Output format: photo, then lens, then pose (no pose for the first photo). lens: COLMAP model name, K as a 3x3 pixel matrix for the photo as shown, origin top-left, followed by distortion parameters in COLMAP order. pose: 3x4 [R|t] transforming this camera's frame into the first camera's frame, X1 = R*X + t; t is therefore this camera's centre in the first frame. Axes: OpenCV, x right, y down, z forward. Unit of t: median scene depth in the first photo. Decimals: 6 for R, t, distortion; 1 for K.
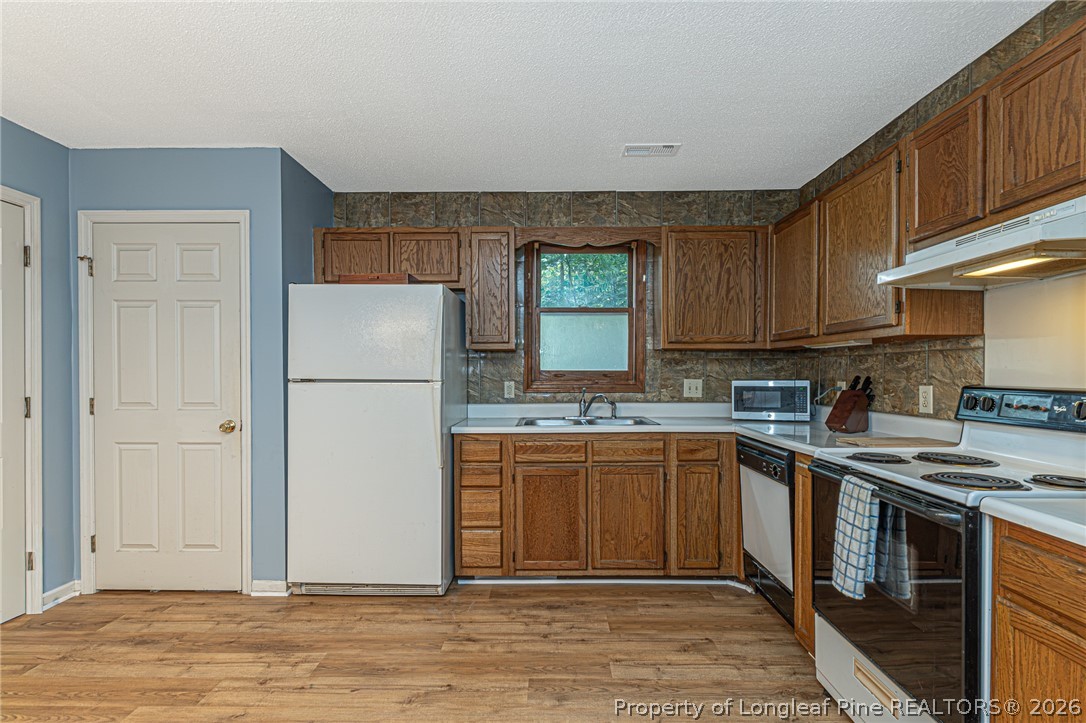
lens RADIAL K [[520.9, 0, 543.5], [0, 520.9, 384.4], [0, 0, 1]] dist [0.001182, -0.000878]
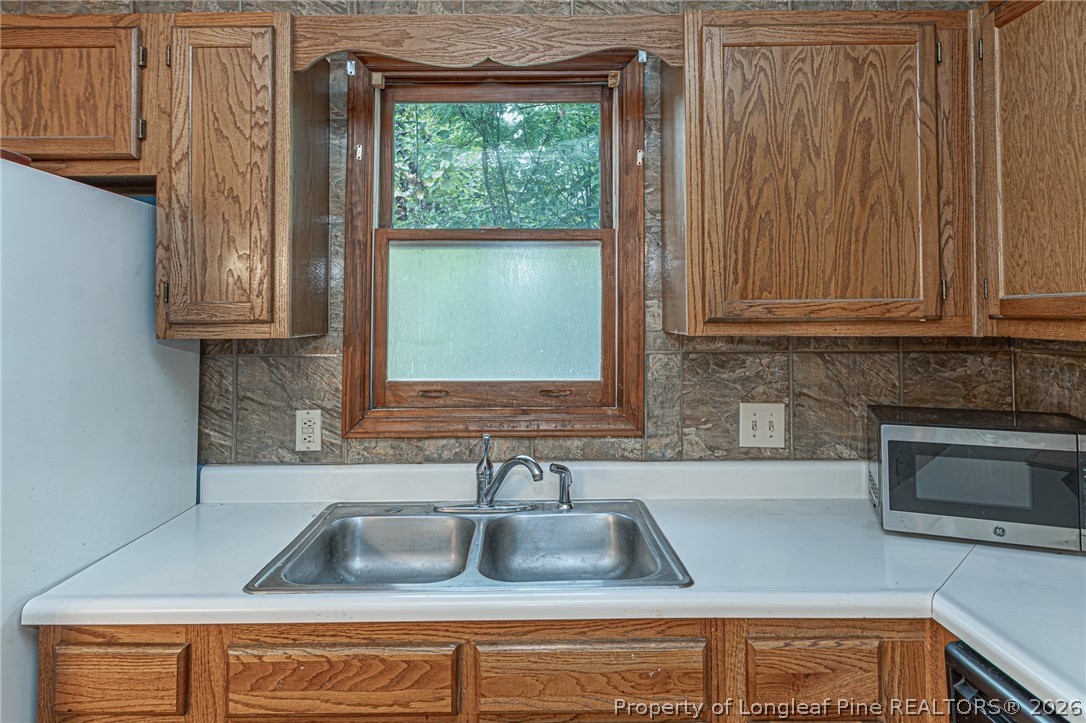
lens RADIAL K [[600.0, 0, 517.6], [0, 600.0, 302.2], [0, 0, 1]] dist [-0.001698, -0.000435]
pose [[0.999861, -0.000479, -0.016686, 0.112161], [-0.000112, 0.999373, -0.035412, -0.077722], [0.016693, 0.035409, 0.999233, 0.567277]]
